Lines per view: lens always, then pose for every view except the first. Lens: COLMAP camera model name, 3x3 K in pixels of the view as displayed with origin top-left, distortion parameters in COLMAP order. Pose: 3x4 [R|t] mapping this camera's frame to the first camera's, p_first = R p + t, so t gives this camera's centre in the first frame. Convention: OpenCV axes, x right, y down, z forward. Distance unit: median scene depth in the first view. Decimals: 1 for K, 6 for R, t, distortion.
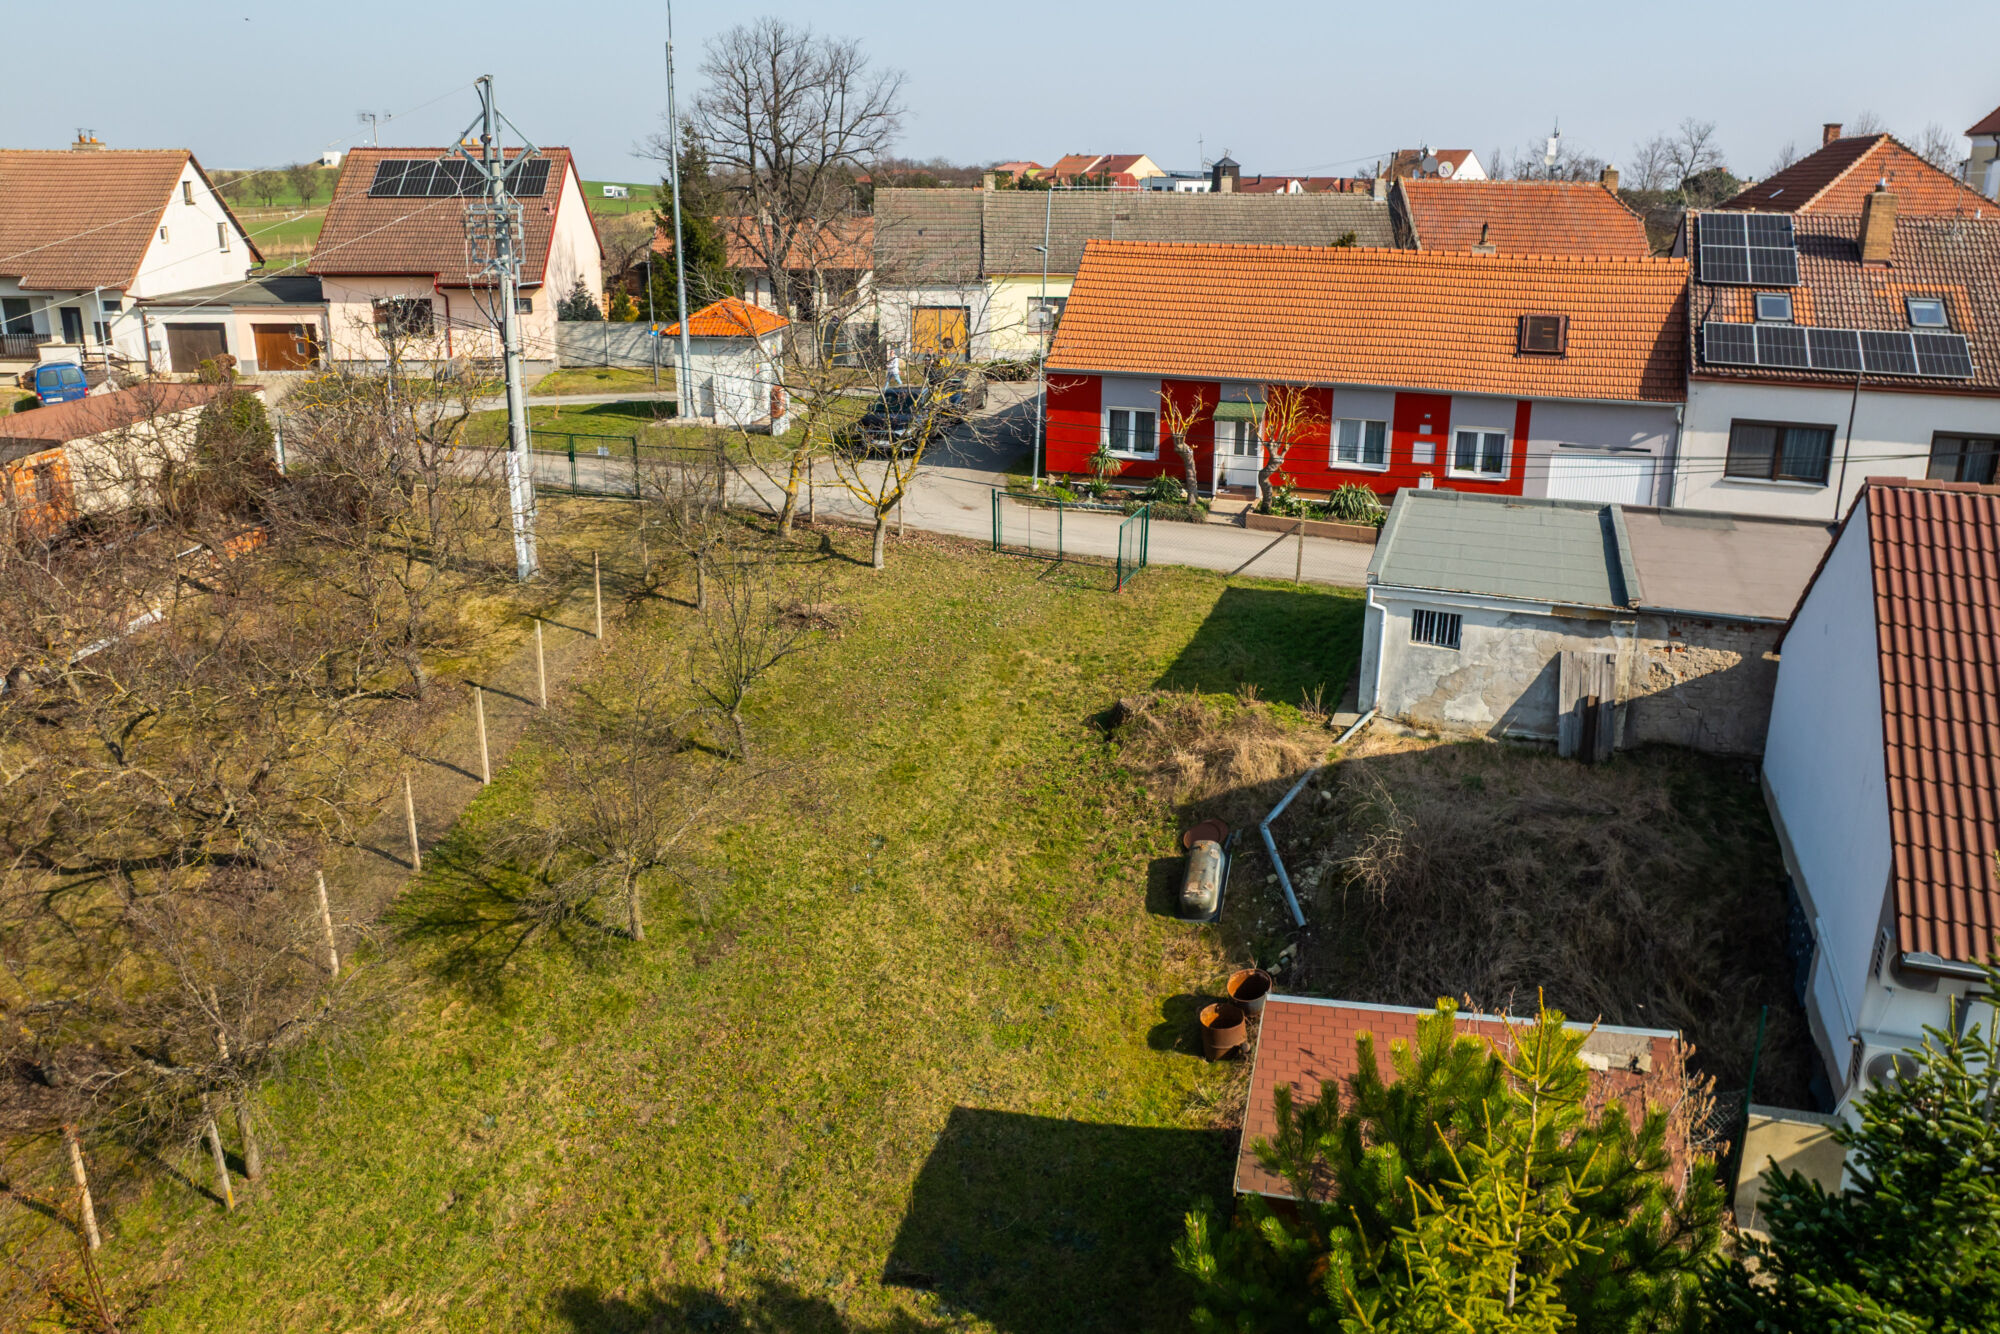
lens RADIAL K [[1394.1, 0, 1000.0], [0, 1394.1, 667.0], [0, 0, 1]] dist [-0.037725, -0.001990]
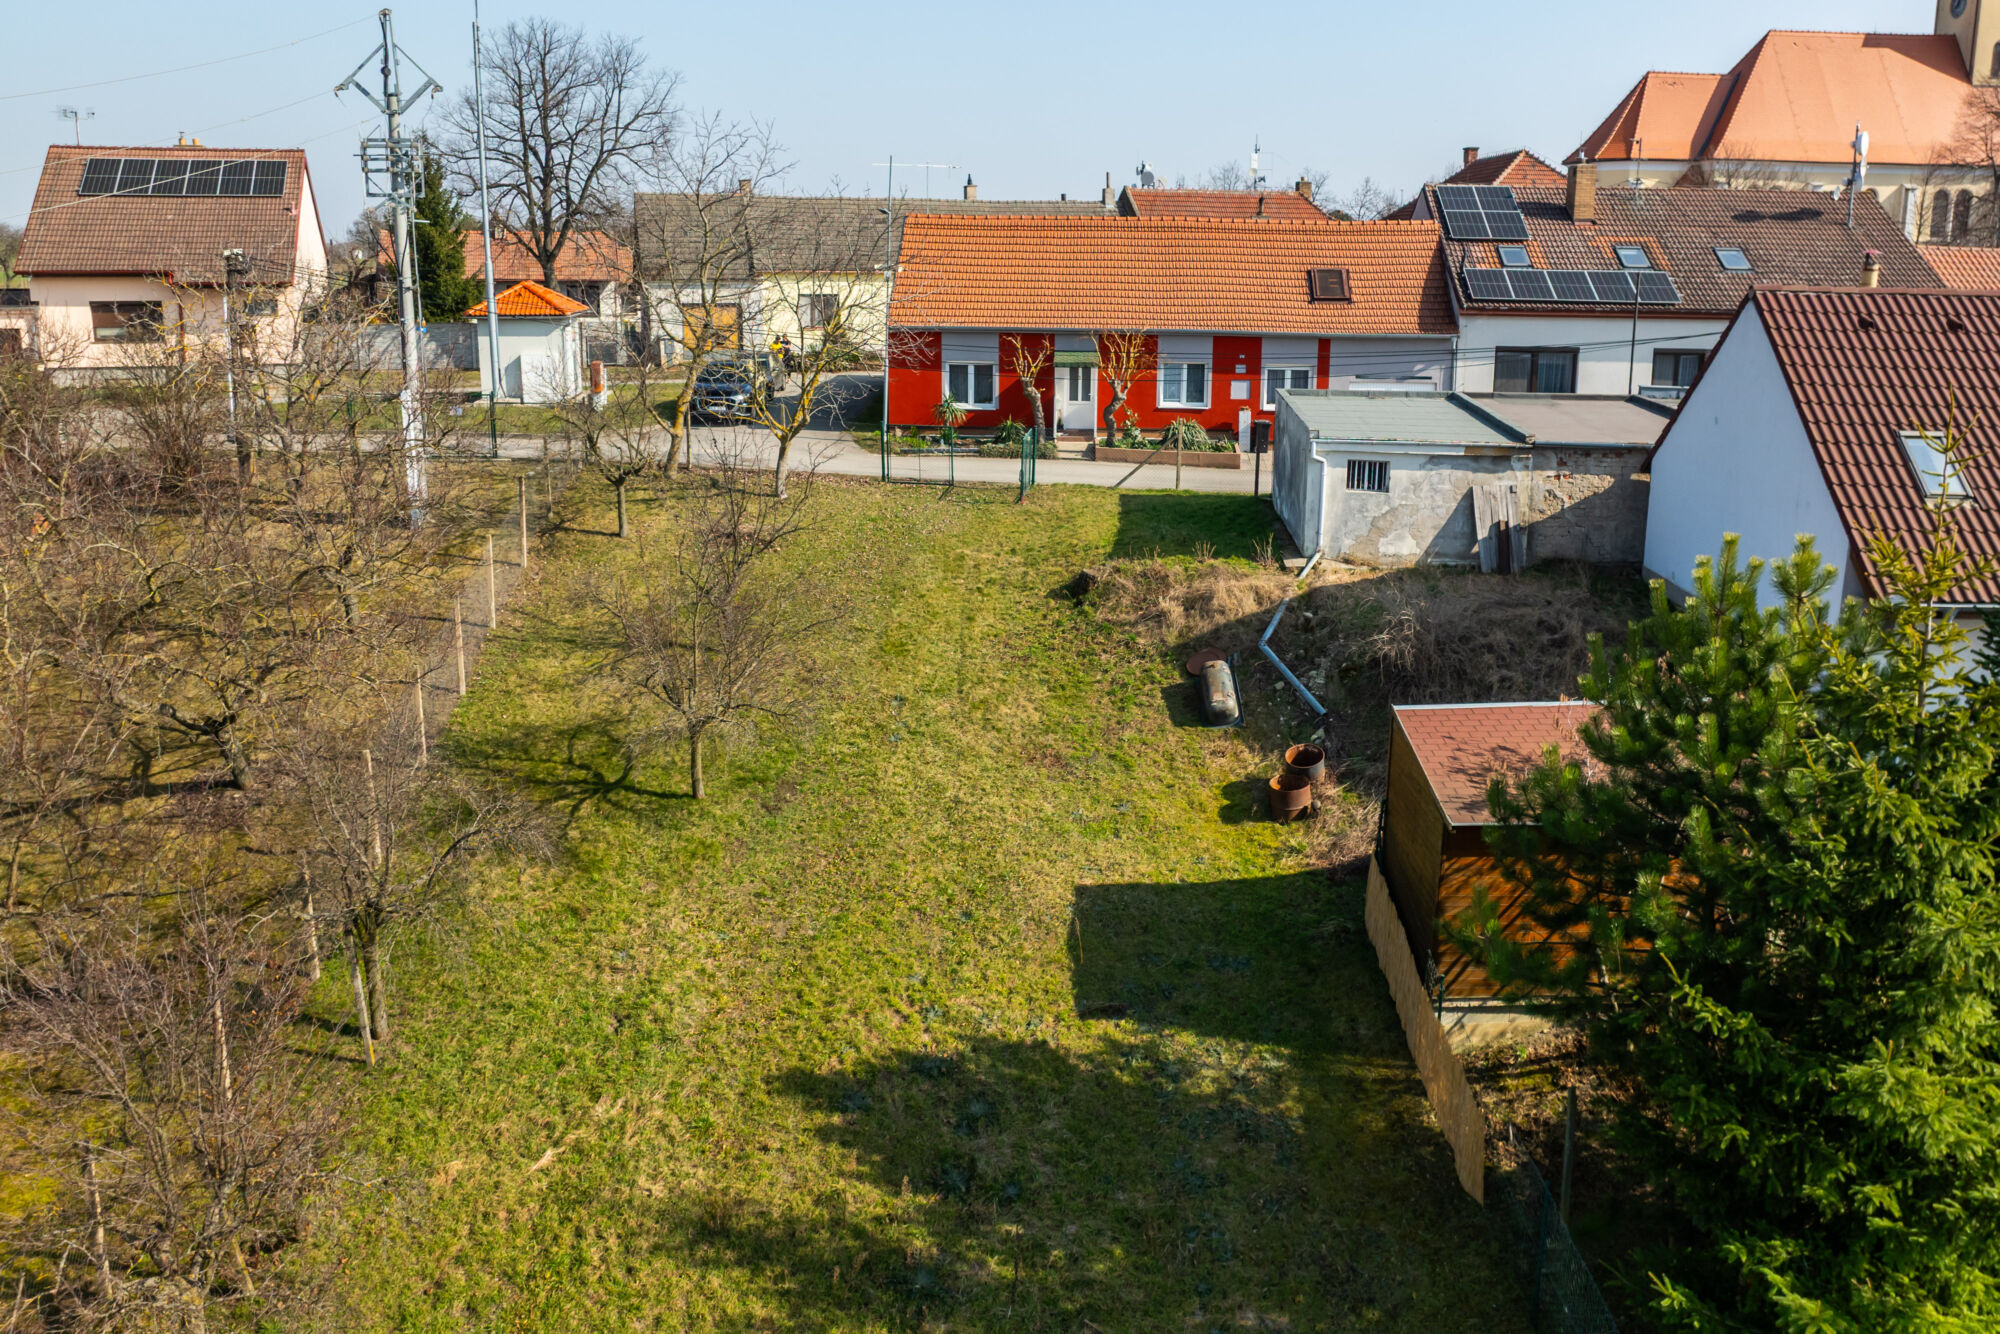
lens RADIAL K [[1397.6, 0, 1003.5], [0, 1397.6, 598.4], [0, 0, 1]] dist [-0.034844, -0.002022]
pose [[0.968591, -0.058320, 0.241723, -0.234739], [0.079111, 0.993871, -0.077212, 0.122836], [-0.235739, 0.093910, 0.967268, -0.036619]]
